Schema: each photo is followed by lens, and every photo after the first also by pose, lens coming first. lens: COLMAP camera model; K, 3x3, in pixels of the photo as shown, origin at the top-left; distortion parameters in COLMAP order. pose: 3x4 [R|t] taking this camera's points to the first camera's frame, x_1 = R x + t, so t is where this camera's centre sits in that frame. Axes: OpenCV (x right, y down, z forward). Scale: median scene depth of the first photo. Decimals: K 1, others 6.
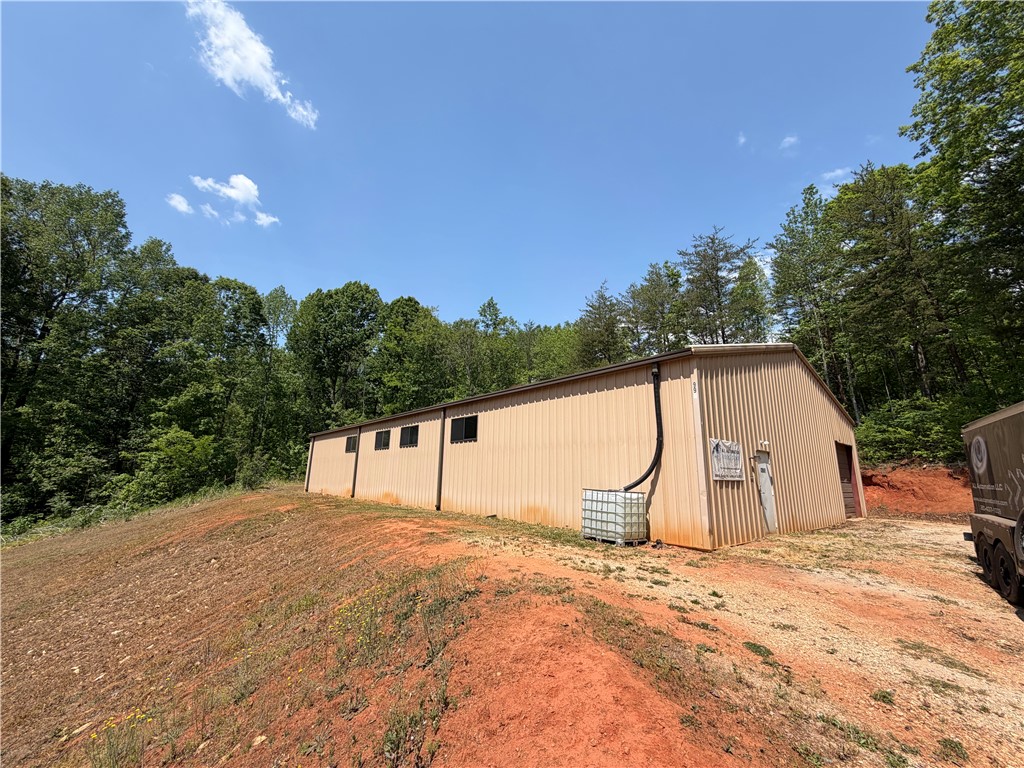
lens RADIAL K [[423.7, 0, 528.4], [0, 423.7, 381.6], [0, 0, 1]] dist [0.000526, 0.000138]
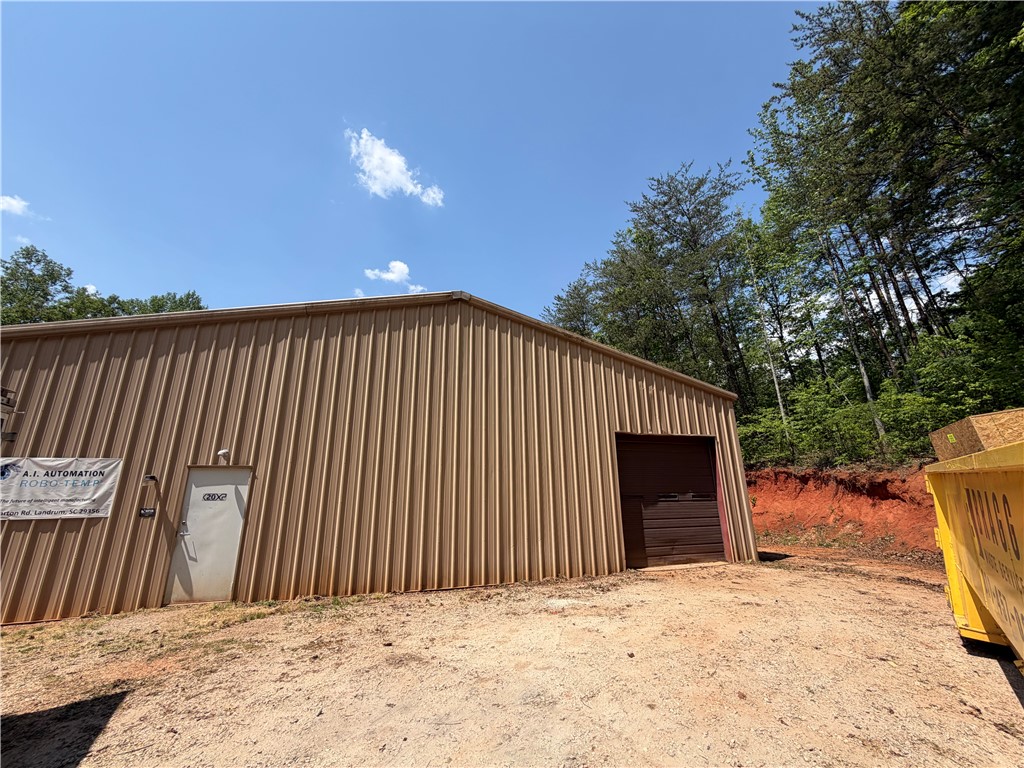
lens RADIAL K [[408.8, 0, 549.0], [0, 408.8, 386.4], [0, 0, 1]] dist [-0.000164, 0.000051]
pose [[0.912620, -0.140954, -0.383739, 0.564846], [0.125594, 0.989954, -0.064935, 0.065775], [0.389037, 0.011065, 0.921156, 0.279886]]
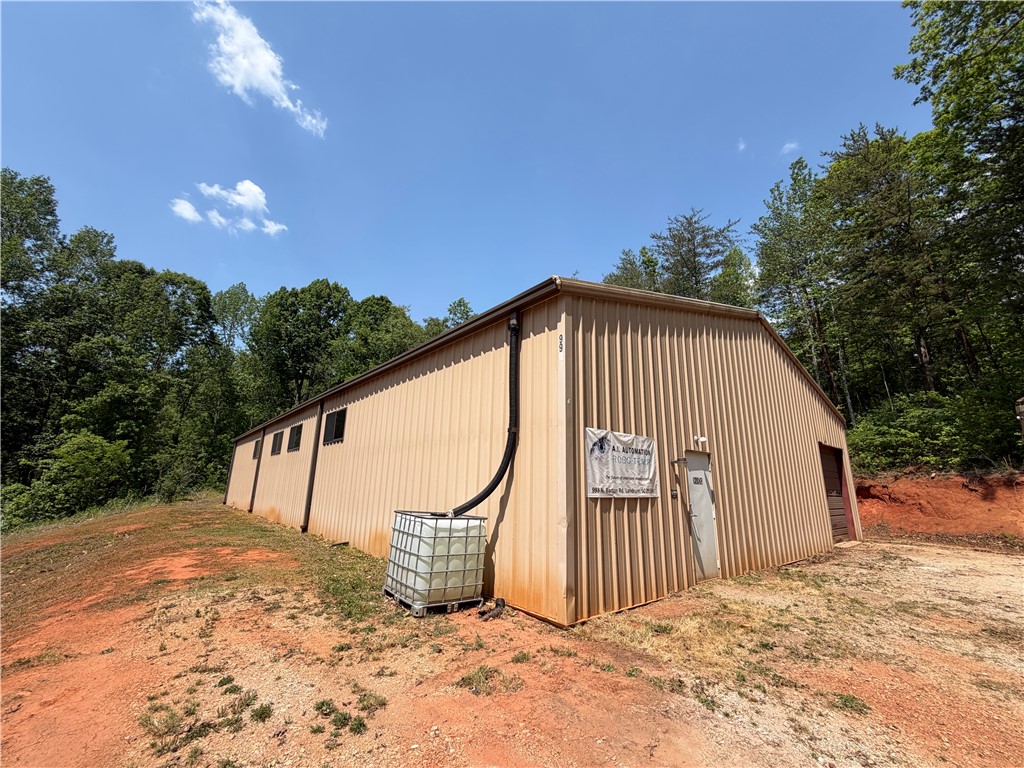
lens RADIAL K [[423.7, 0, 528.4], [0, 423.7, 381.6], [0, 0, 1]] dist [0.000526, 0.000138]
pose [[0.999999, -0.000641, -0.001559, 0.129213], [0.000608, 0.999788, -0.020598, 0.030035], [0.001571, 0.020597, 0.999787, 0.148486]]
